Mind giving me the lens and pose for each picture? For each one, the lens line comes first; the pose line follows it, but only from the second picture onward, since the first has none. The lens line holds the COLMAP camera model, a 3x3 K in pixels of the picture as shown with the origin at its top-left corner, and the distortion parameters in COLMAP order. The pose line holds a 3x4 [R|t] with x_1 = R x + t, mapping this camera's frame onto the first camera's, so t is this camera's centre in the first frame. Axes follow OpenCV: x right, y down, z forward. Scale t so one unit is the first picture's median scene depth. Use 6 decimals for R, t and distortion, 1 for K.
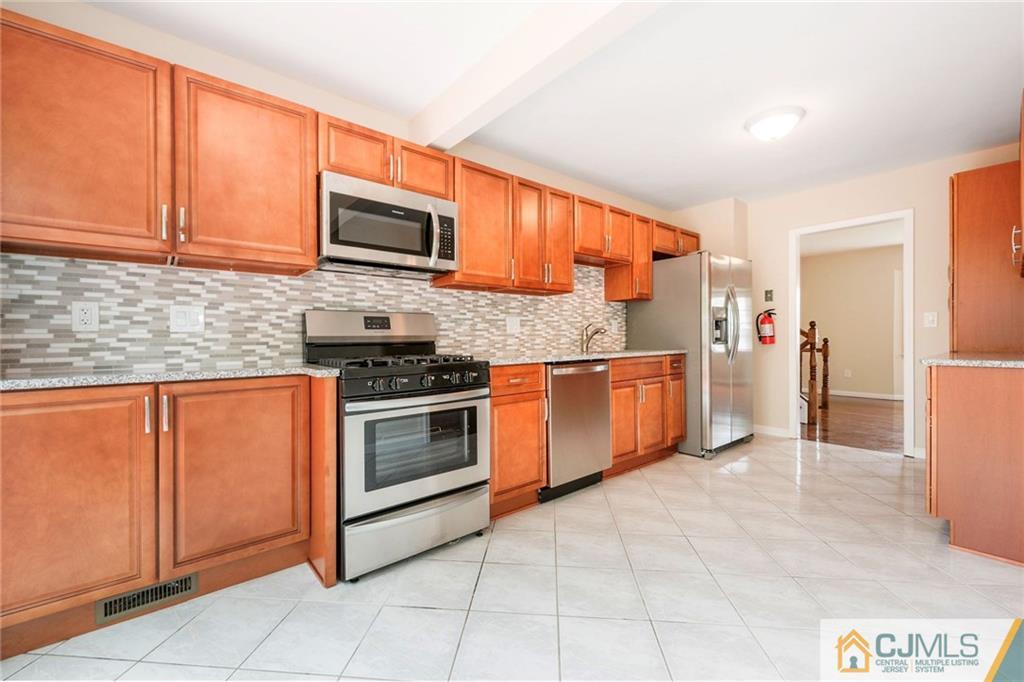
lens RADIAL K [[406.6, 0, 512.0], [0, 406.6, 341.0], [0, 0, 1]] dist [0.000860, 0.000048]
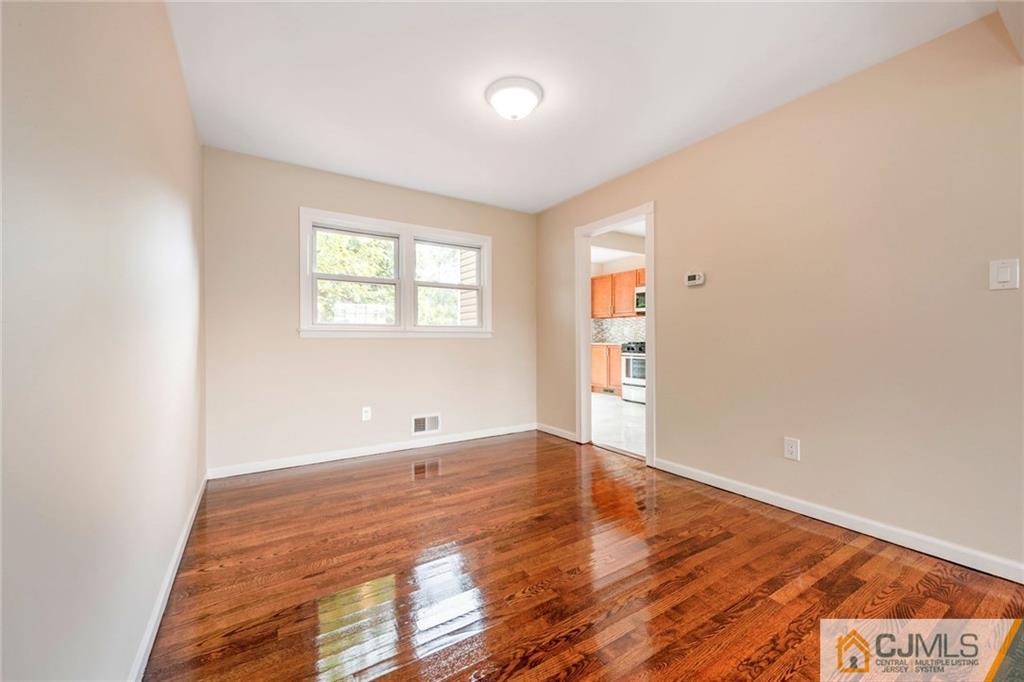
lens RADIAL K [[406.6, 0, 512.0], [0, 406.6, 341.0], [0, 0, 1]] dist [0.000860, 0.000048]
pose [[-0.140697, 0.016067, -0.989922, 2.105443], [-0.001535, 0.999864, 0.016447, -0.010937], [0.990052, 0.003833, -0.140653, 0.304546]]
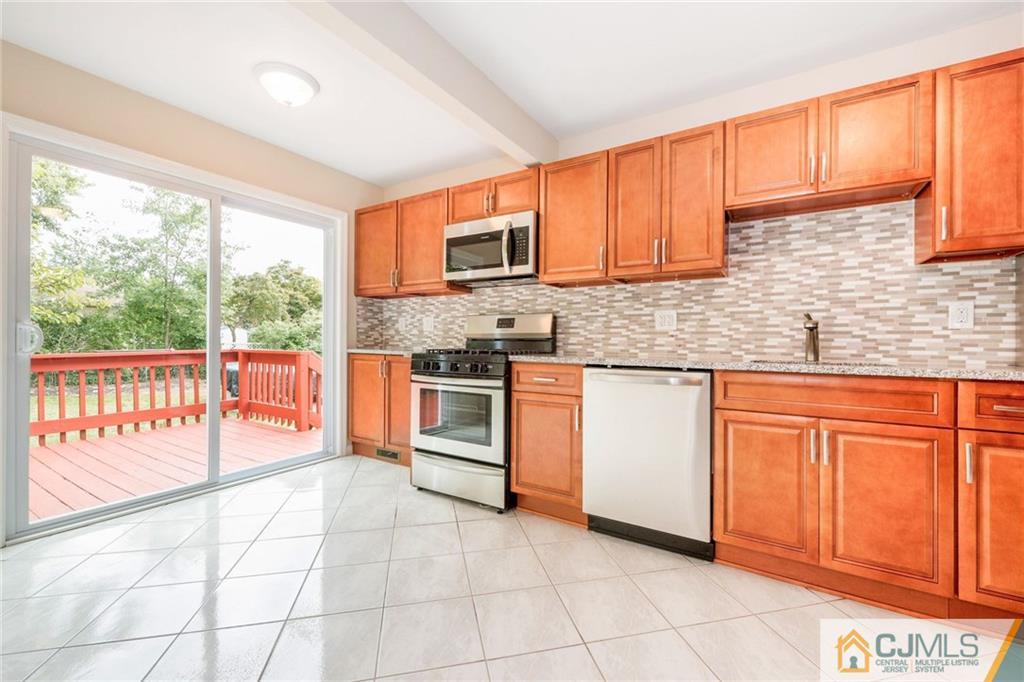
lens RADIAL K [[427.0, 0, 533.1], [0, 427.0, 337.5], [0, 0, 1]] dist [0.000312, -0.000092]
pose [[0.321331, 0.008749, -0.946927, 0.802249], [-0.016461, 0.999858, 0.003652, -0.004584], [0.946824, 0.014414, 0.321429, 0.541769]]
